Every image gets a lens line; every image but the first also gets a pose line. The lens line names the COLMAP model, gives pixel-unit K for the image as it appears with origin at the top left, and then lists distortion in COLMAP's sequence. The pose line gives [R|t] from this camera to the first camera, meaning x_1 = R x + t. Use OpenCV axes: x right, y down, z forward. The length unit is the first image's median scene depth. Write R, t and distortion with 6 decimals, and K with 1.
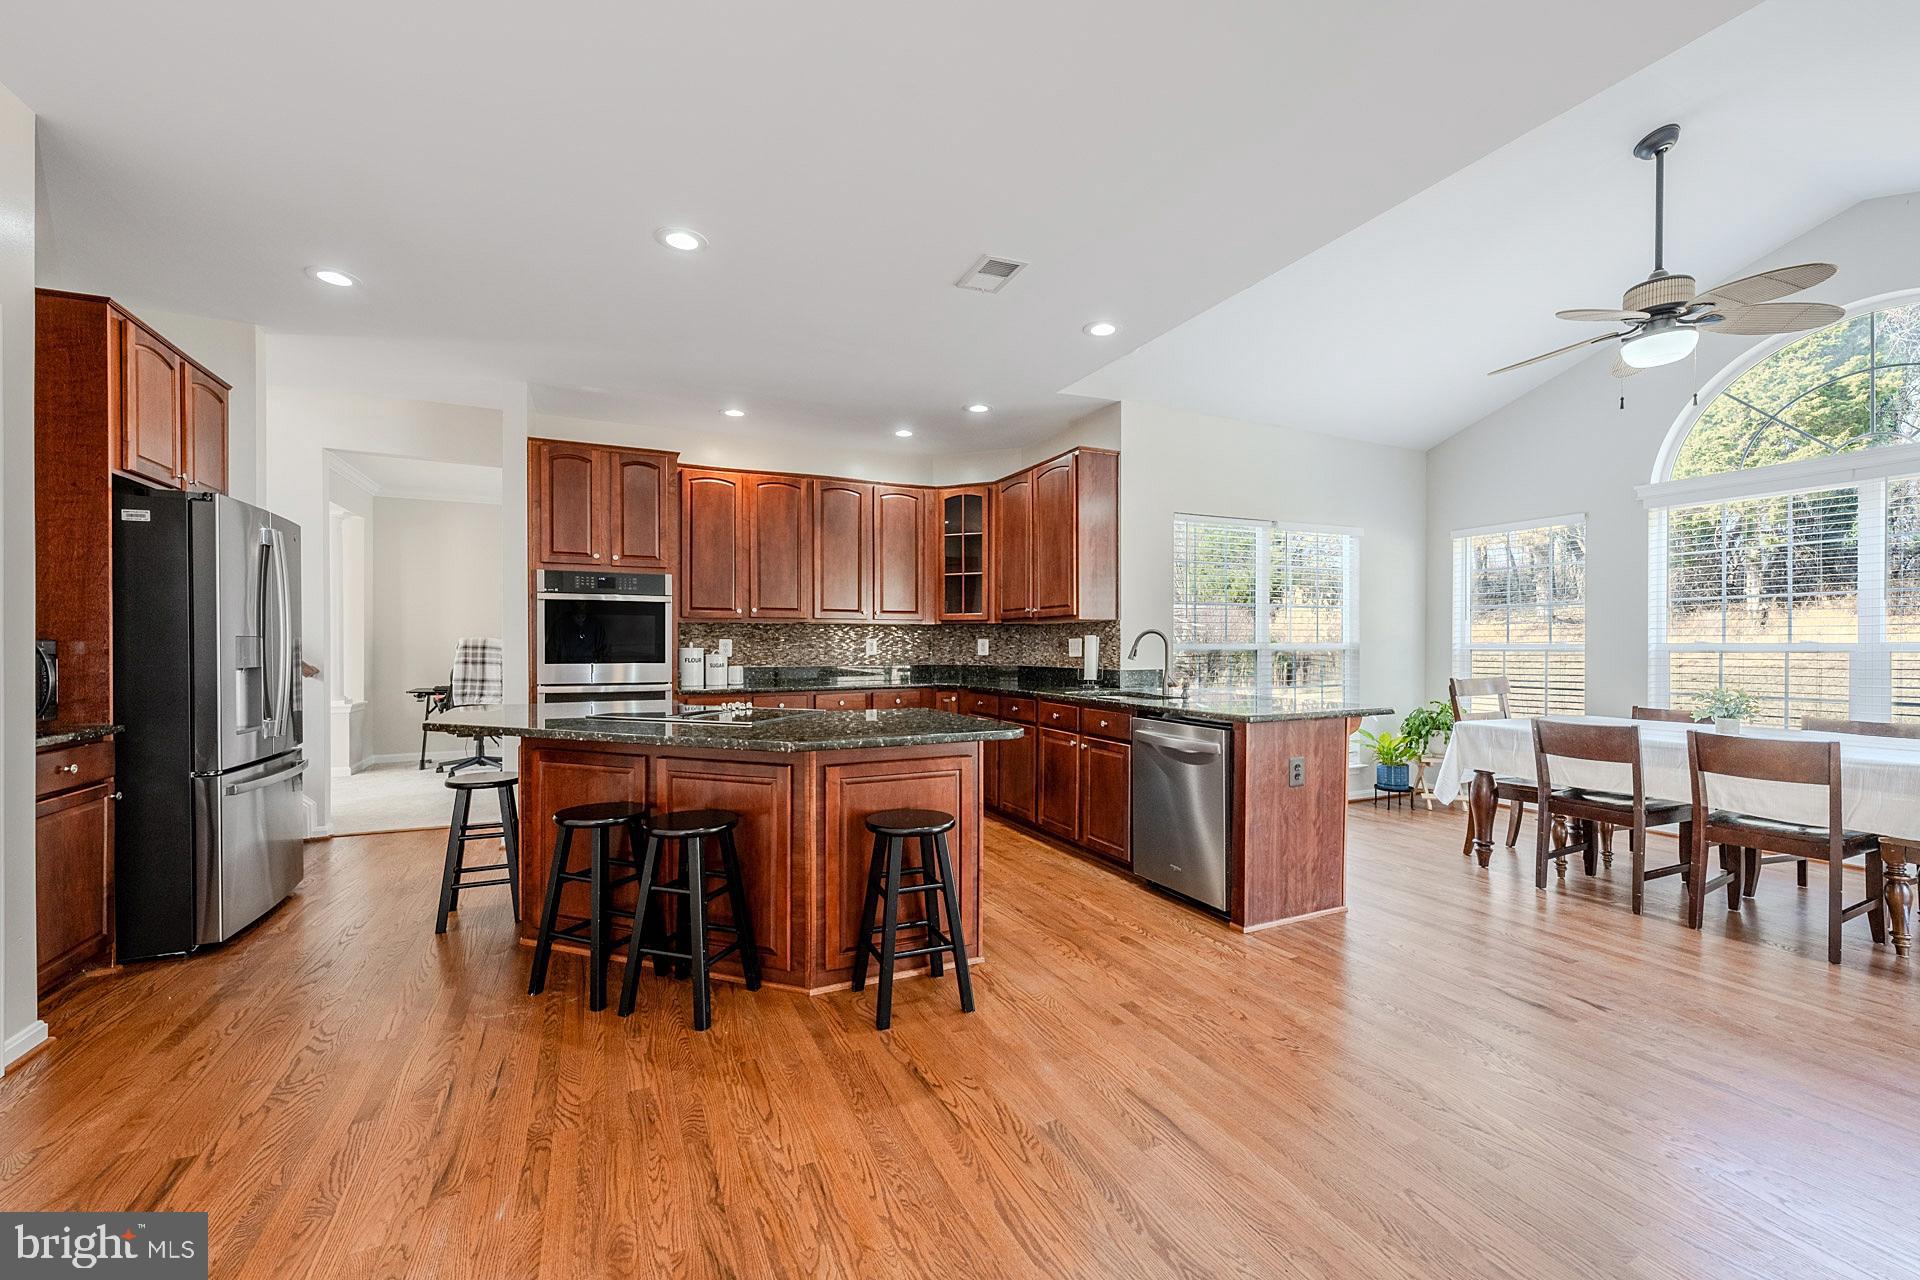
lens RADIAL K [[763.1, 0, 940.7], [0, 763.1, 642.1], [0, 0, 1]] dist [-0.008908, 0.000618]
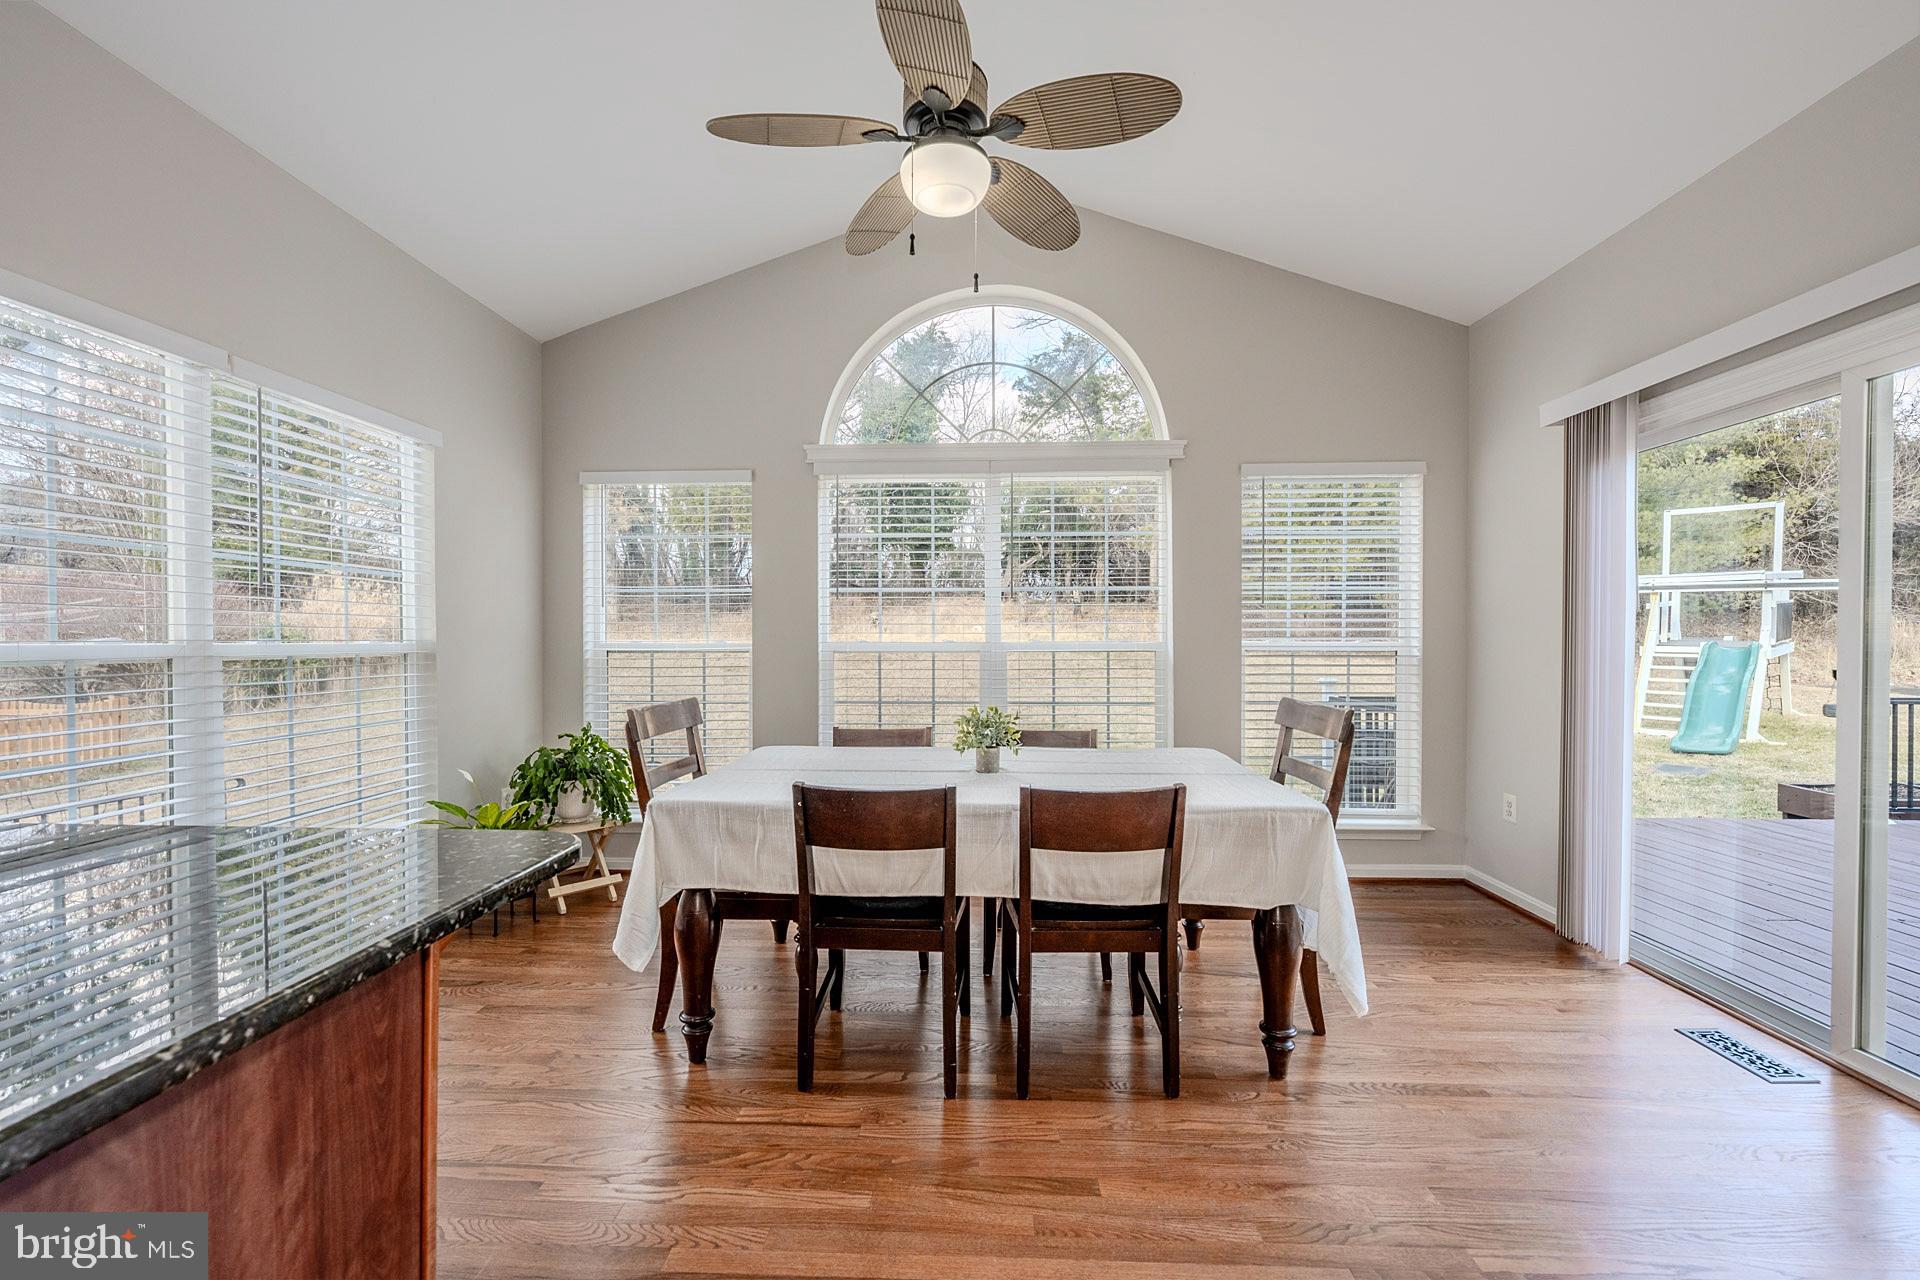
lens RADIAL K [[763.1, 0, 955.0], [0, 763.1, 643.2], [0, 0, 1]] dist [-0.008908, 0.000618]
pose [[0.440127, -0.010008, 0.897880, 0.297676], [-0.001344, 0.999929, 0.011804, -0.004075], [-0.897934, -0.006402, 0.440083, 0.565554]]
